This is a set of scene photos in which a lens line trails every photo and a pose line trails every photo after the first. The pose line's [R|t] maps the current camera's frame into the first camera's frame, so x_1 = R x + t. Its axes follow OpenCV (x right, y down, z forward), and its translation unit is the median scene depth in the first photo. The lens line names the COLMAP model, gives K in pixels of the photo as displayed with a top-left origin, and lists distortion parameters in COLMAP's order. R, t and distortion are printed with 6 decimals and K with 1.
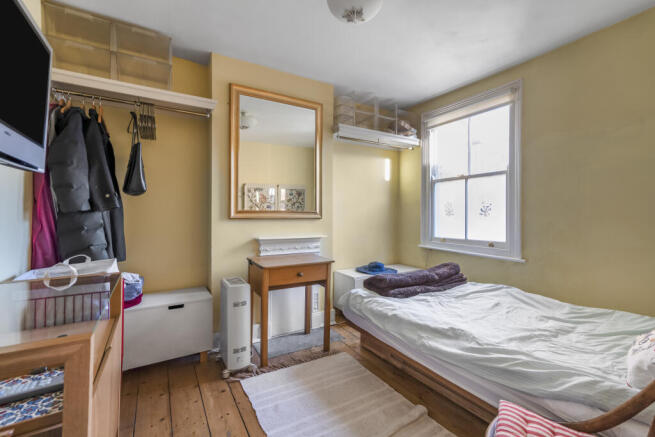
lens RADIAL K [[292.3, 0, 329.2], [0, 292.3, 215.6], [0, 0, 1]] dist [0.018786, 0.000387]
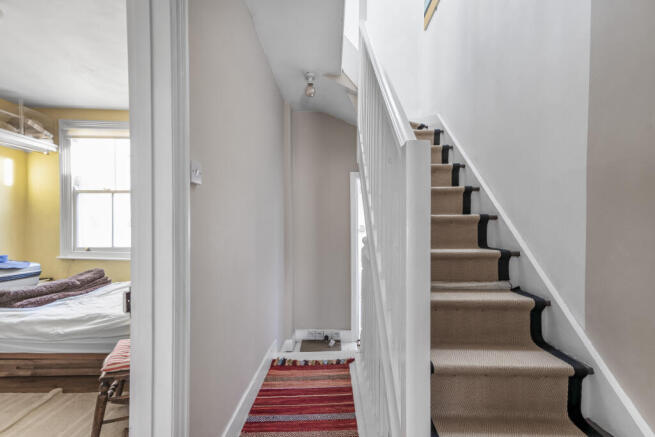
lens RADIAL K [[296.7, 0, 329.8], [0, 296.7, 231.0], [0, 0, 1]] dist [0.002222, 0.009402]
pose [[0.519124, -0.010095, 0.854639, -0.095679], [-0.003233, 0.999900, 0.013775, 0.001246], [-0.854693, -0.009914, 0.519039, -0.380695]]
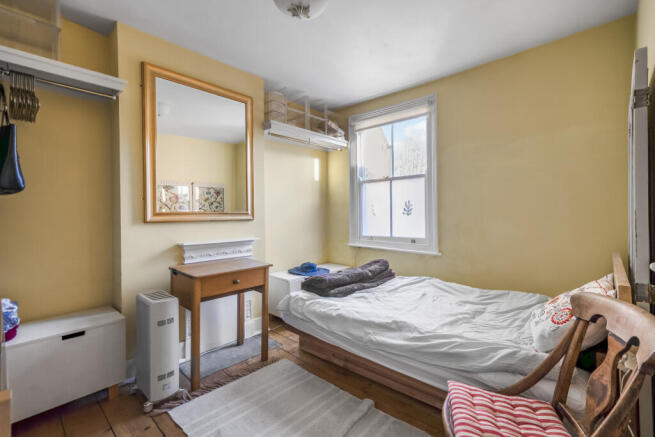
lens RADIAL K [[297.6, 0, 329.5], [0, 297.6, 214.8], [0, 0, 1]] dist [0.020025, 0.000850]
pose [[0.958186, -0.013368, 0.285834, -0.079370], [0.013095, 0.999910, 0.002868, -0.006766], [-0.285846, 0.000995, 0.958275, 0.018864]]
